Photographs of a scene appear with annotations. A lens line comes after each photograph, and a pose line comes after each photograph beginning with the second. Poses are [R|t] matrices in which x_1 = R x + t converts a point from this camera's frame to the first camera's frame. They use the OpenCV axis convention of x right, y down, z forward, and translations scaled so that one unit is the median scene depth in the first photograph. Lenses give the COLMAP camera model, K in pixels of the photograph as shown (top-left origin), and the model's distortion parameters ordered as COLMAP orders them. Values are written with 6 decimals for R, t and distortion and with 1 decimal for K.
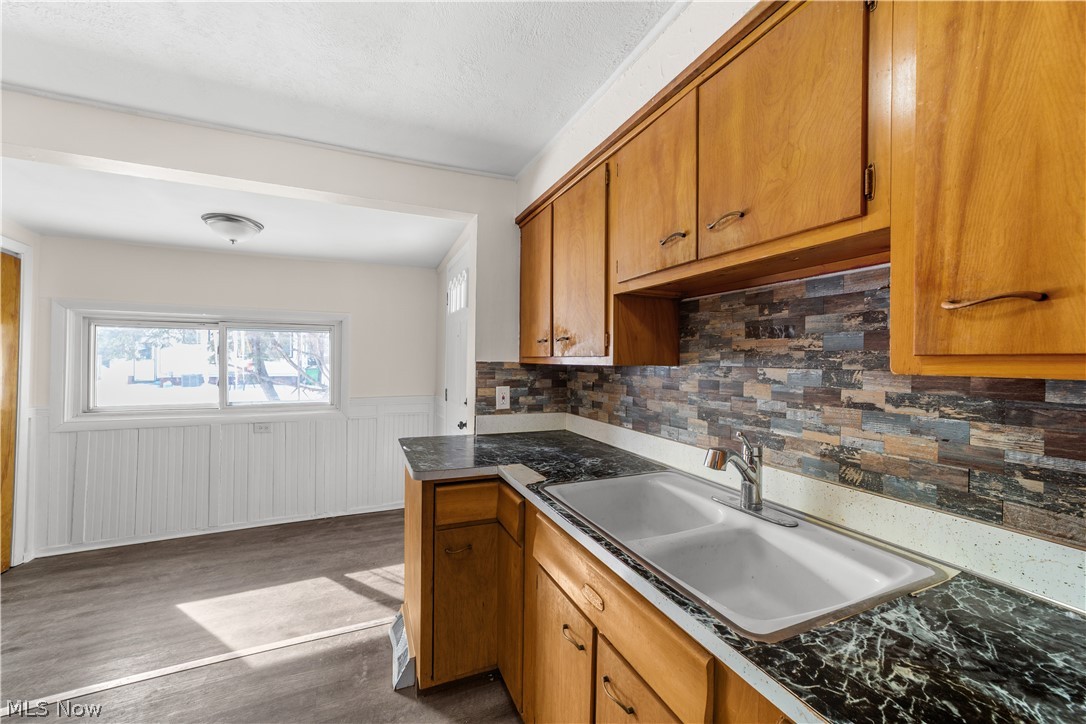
lens RADIAL K [[426.6, 0, 541.7], [0, 426.6, 365.1], [0, 0, 1]] dist [-0.000668, 0.000268]
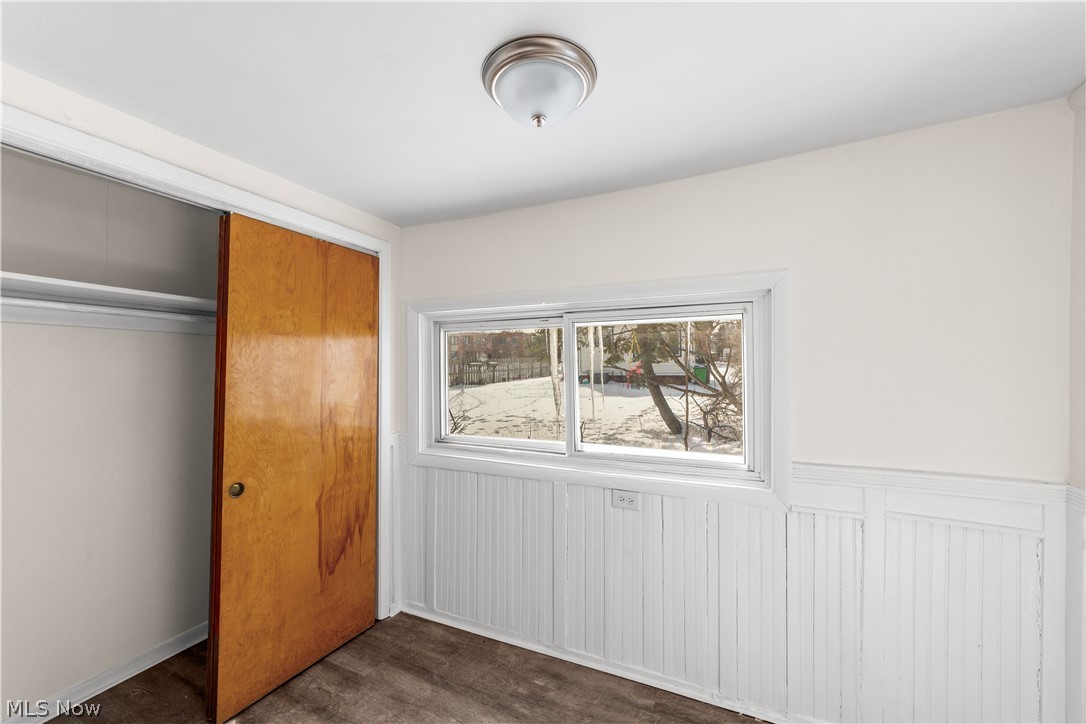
lens RADIAL K [[426.6, 0, 541.3], [0, 426.6, 361.9], [0, 0, 1]] dist [-0.000668, 0.000268]
pose [[0.662044, -0.012038, -0.749369, -0.350096], [0.013063, 0.999904, -0.004522, -0.032180], [0.749351, -0.006795, 0.662138, 0.625799]]
